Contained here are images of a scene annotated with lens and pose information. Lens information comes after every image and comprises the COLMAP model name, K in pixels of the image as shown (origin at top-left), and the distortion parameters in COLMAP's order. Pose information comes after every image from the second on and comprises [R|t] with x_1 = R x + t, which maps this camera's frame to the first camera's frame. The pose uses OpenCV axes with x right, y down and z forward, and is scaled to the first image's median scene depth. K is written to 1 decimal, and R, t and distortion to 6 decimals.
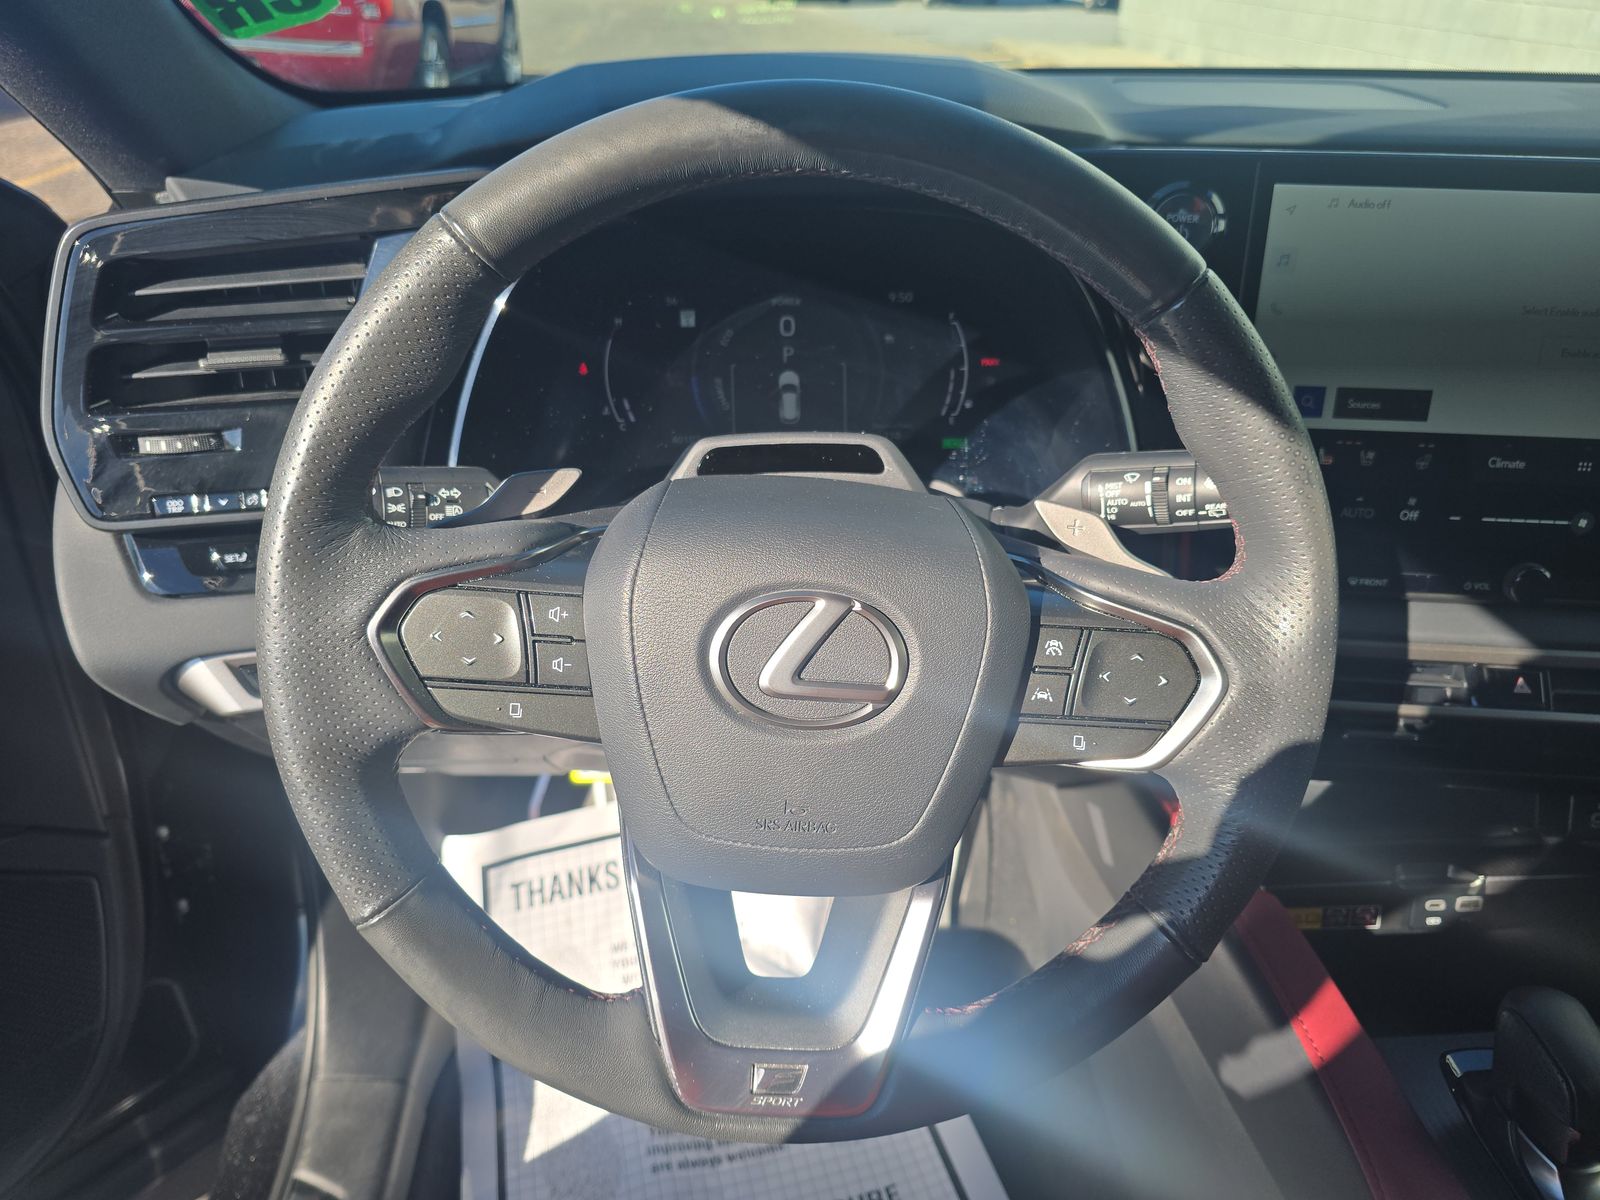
lens RADIAL K [[1059.0, 0, 800.0], [0, 1059.0, 600.0], [0, 0, 1]] dist [0.002815, -0.066144]
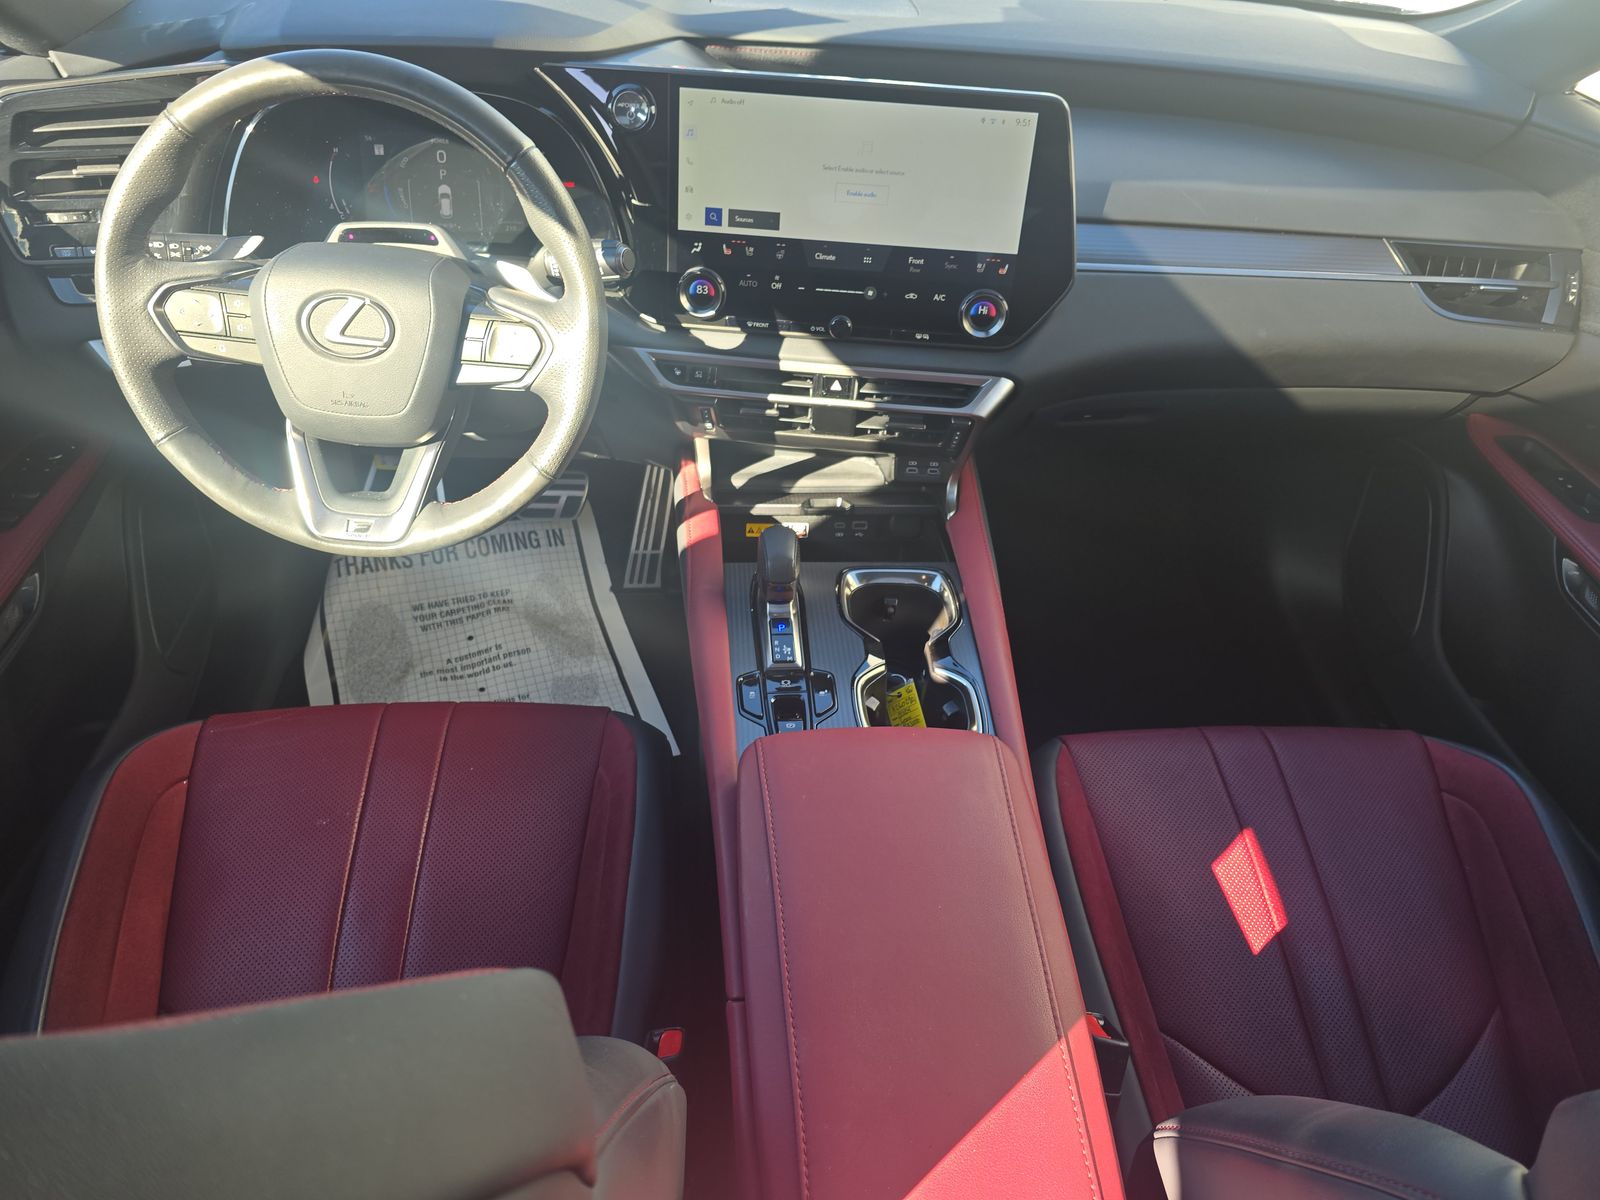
lens RADIAL K [[998.4, 0, 800.0], [0, 998.4, 600.0], [0, 0, 1]] dist [-0.003761, -0.025330]
pose [[0.998338, 0.025389, 0.051730, 0.654858], [-0.034780, 0.981240, 0.189629, 0.144733], [-0.045945, -0.191113, 0.980492, -0.921744]]
